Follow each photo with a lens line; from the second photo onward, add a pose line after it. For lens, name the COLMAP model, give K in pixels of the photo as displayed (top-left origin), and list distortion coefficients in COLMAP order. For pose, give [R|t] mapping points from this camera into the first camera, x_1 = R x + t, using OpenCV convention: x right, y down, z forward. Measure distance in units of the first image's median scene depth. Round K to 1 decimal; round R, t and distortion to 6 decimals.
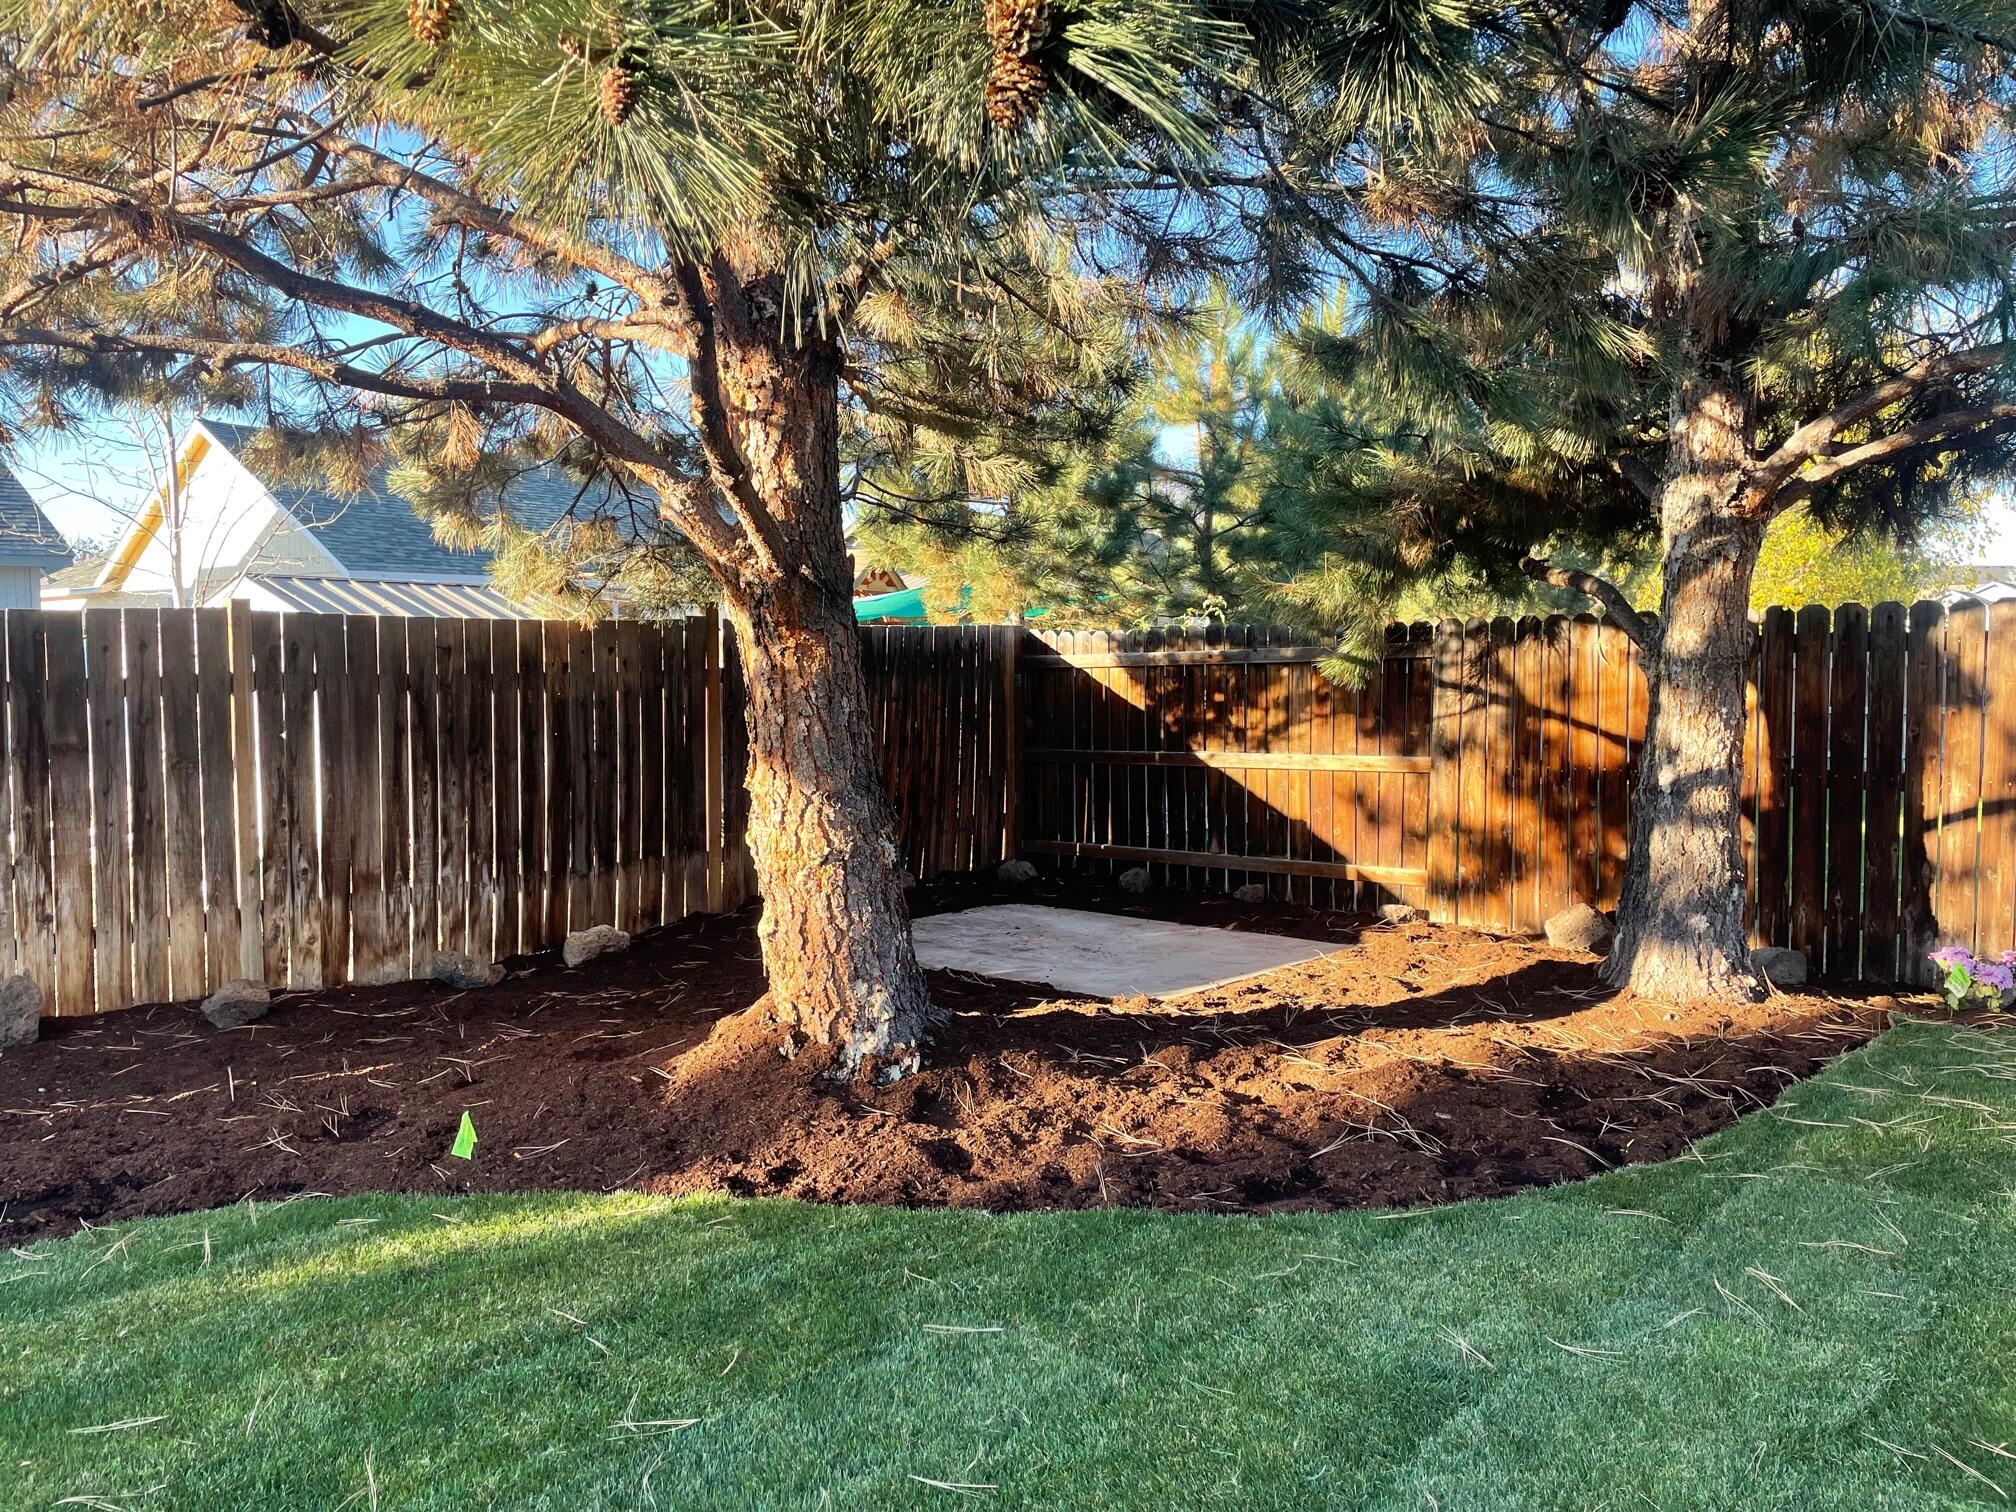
lens RADIAL K [[1533.1, 0, 1010.1], [0, 1533.1, 751.8], [0, 0, 1]] dist [0.086419, -0.116485]
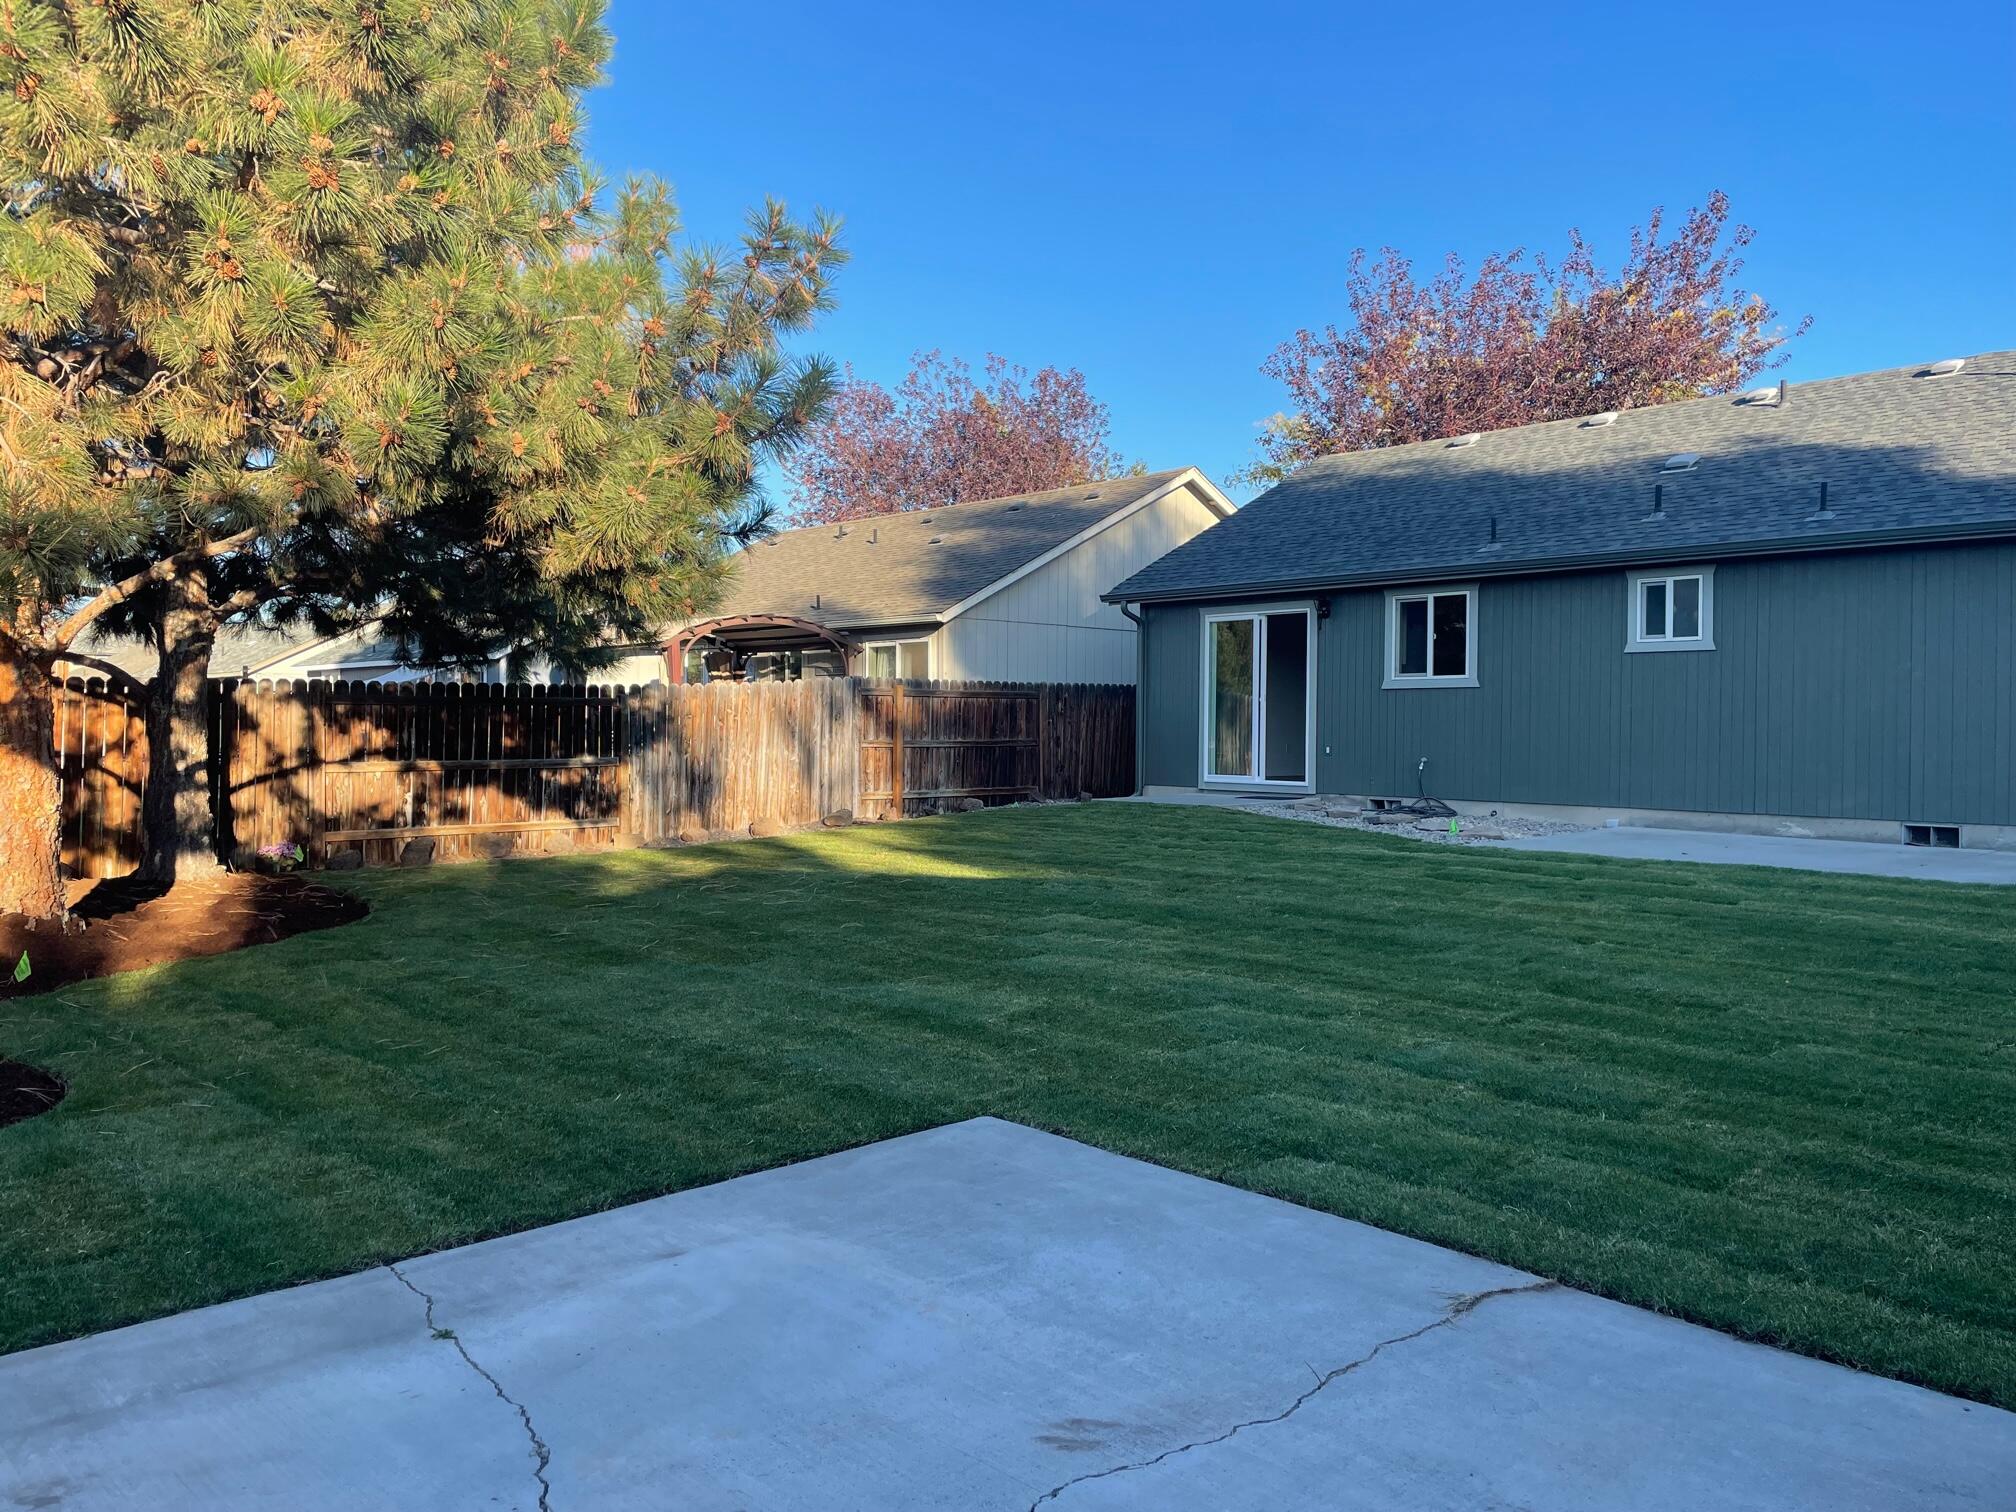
lens RADIAL K [[1533.1, 0, 972.4], [0, 1533.1, 735.8], [0, 0, 1]] dist [0.086419, -0.116485]
pose [[0.097948, -0.002561, 0.995188, -1.390571], [0.057535, 0.998339, -0.003093, 0.041064], [-0.993527, 0.057562, 0.097933, -0.150477]]
